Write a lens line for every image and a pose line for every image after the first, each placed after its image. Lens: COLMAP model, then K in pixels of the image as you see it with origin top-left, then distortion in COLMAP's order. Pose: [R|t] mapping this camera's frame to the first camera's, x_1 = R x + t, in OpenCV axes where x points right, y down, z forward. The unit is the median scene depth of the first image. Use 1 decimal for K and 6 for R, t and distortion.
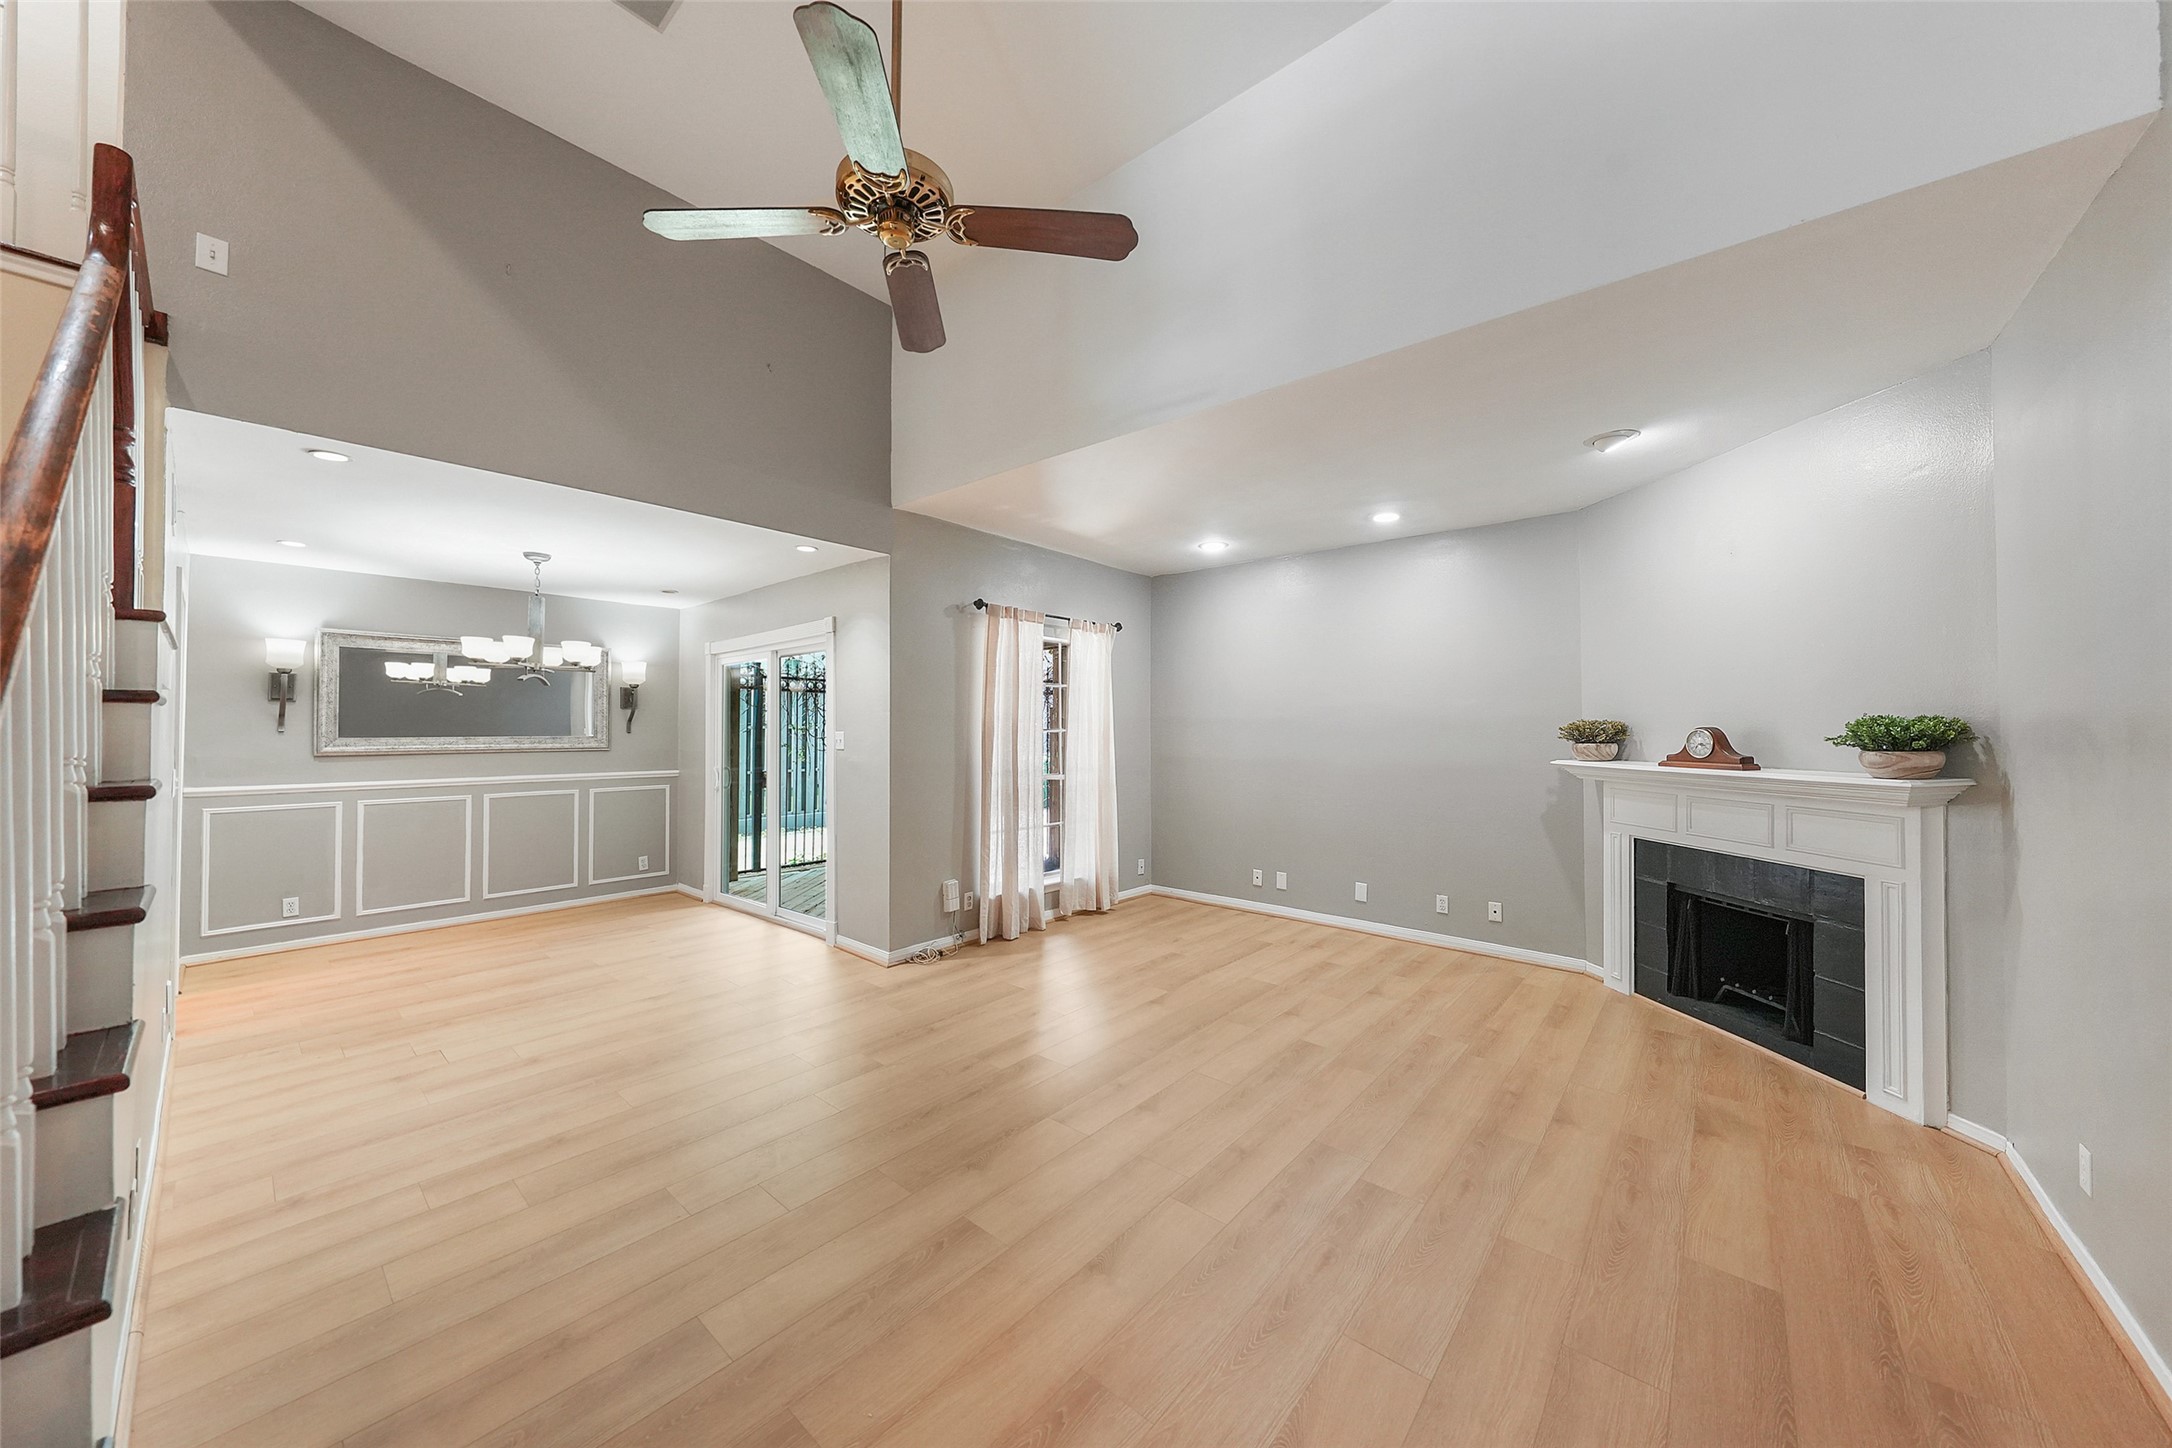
lens RADIAL K [[750.8, 0, 1087.0], [0, 750.8, 732.6], [0, 0, 1]] dist [-0.005247, 0.000318]
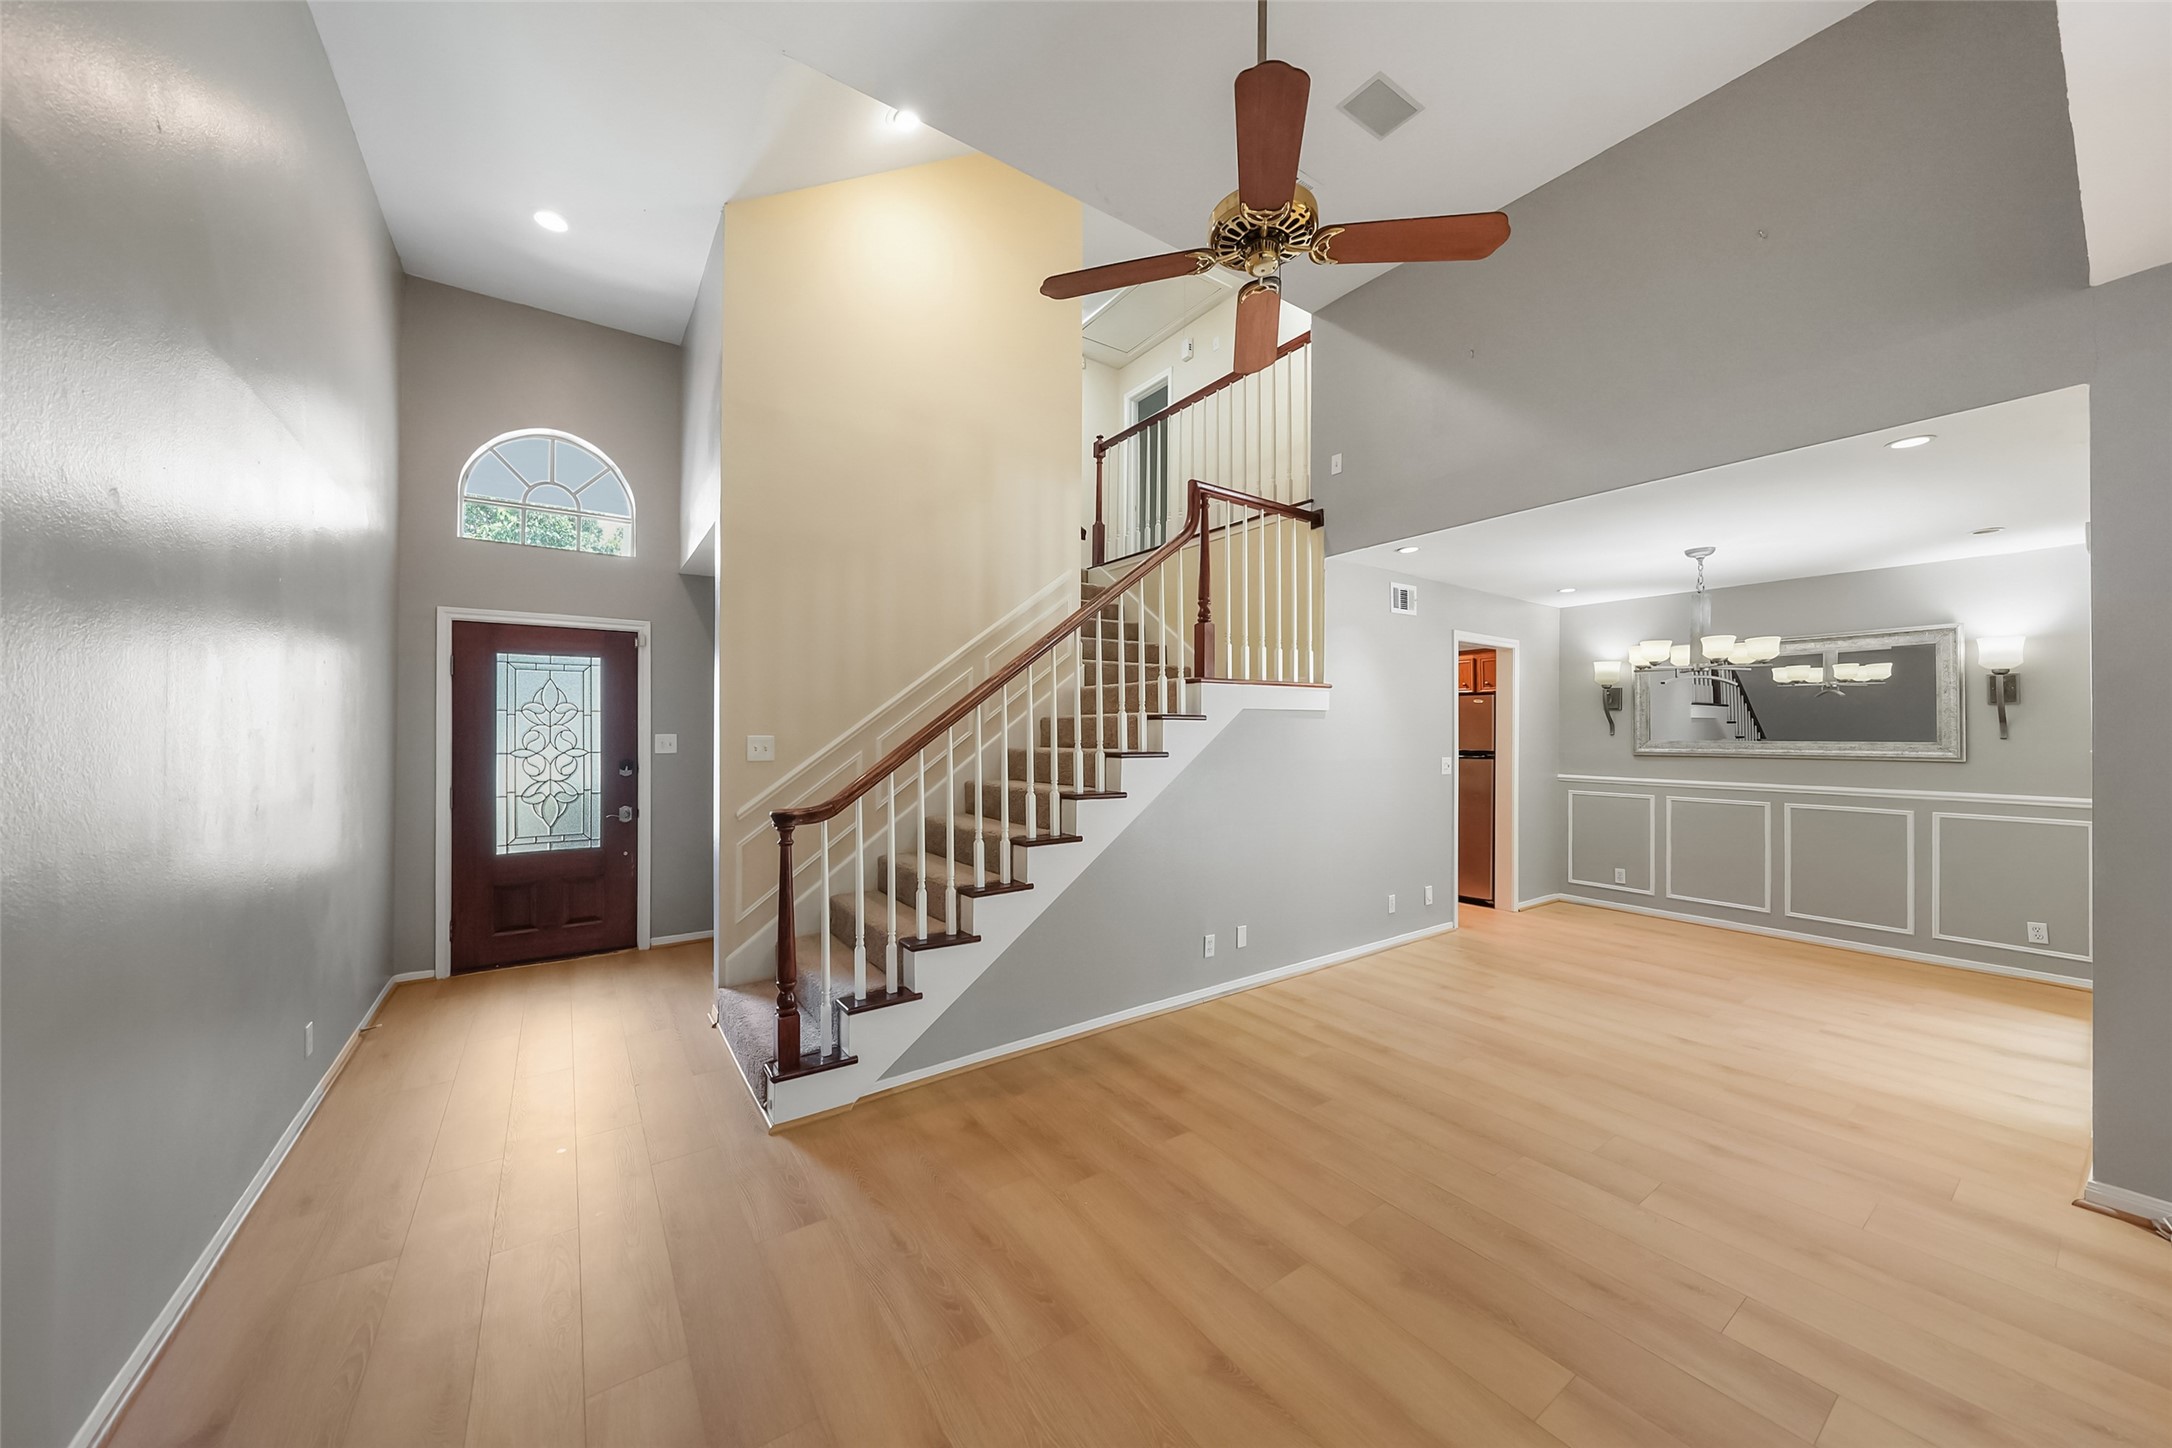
lens RADIAL K [[750.8, 0, 1074.5], [0, 750.8, 716.6], [0, 0, 1]] dist [-0.005247, 0.000318]
pose [[-0.260737, -0.019091, -0.965221, 0.392866], [-0.008926, 0.999809, -0.017364, -0.001339], [0.965369, 0.004088, -0.260858, 0.468543]]
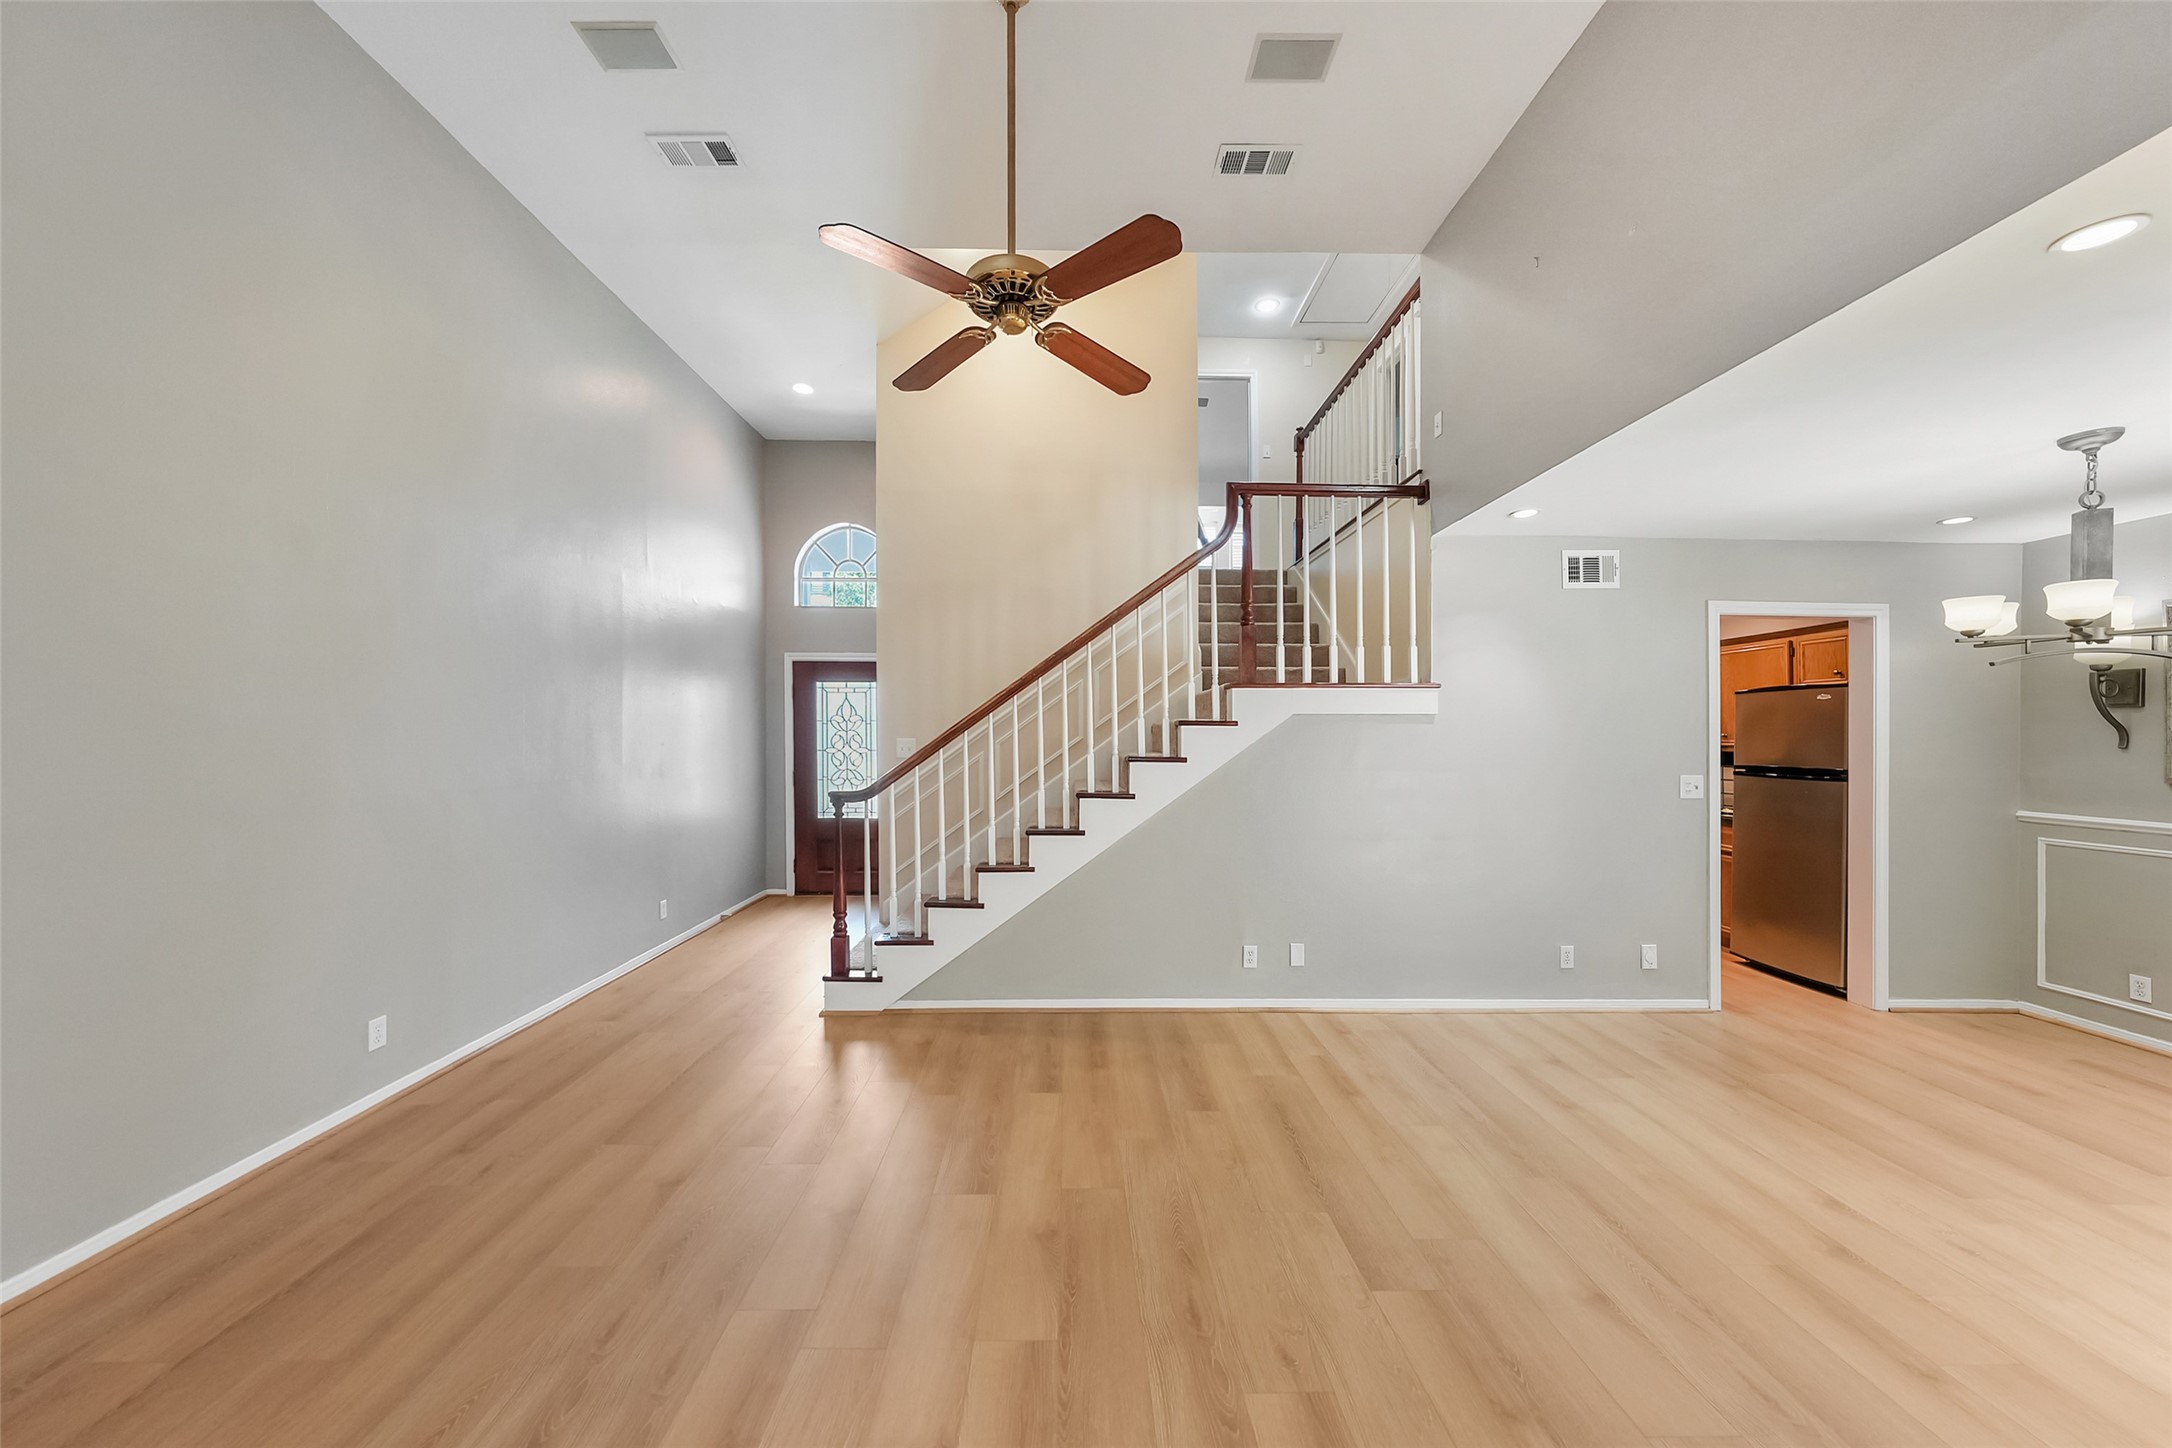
lens RADIAL K [[750.8, 0, 1061.0], [0, 750.8, 727.0], [0, 0, 1]] dist [-0.005247, 0.000318]
pose [[-0.761104, -0.013284, -0.648494, 0.224188], [-0.012324, 0.999906, -0.006018, -0.004558], [0.648513, 0.003411, -0.761196, 0.908213]]
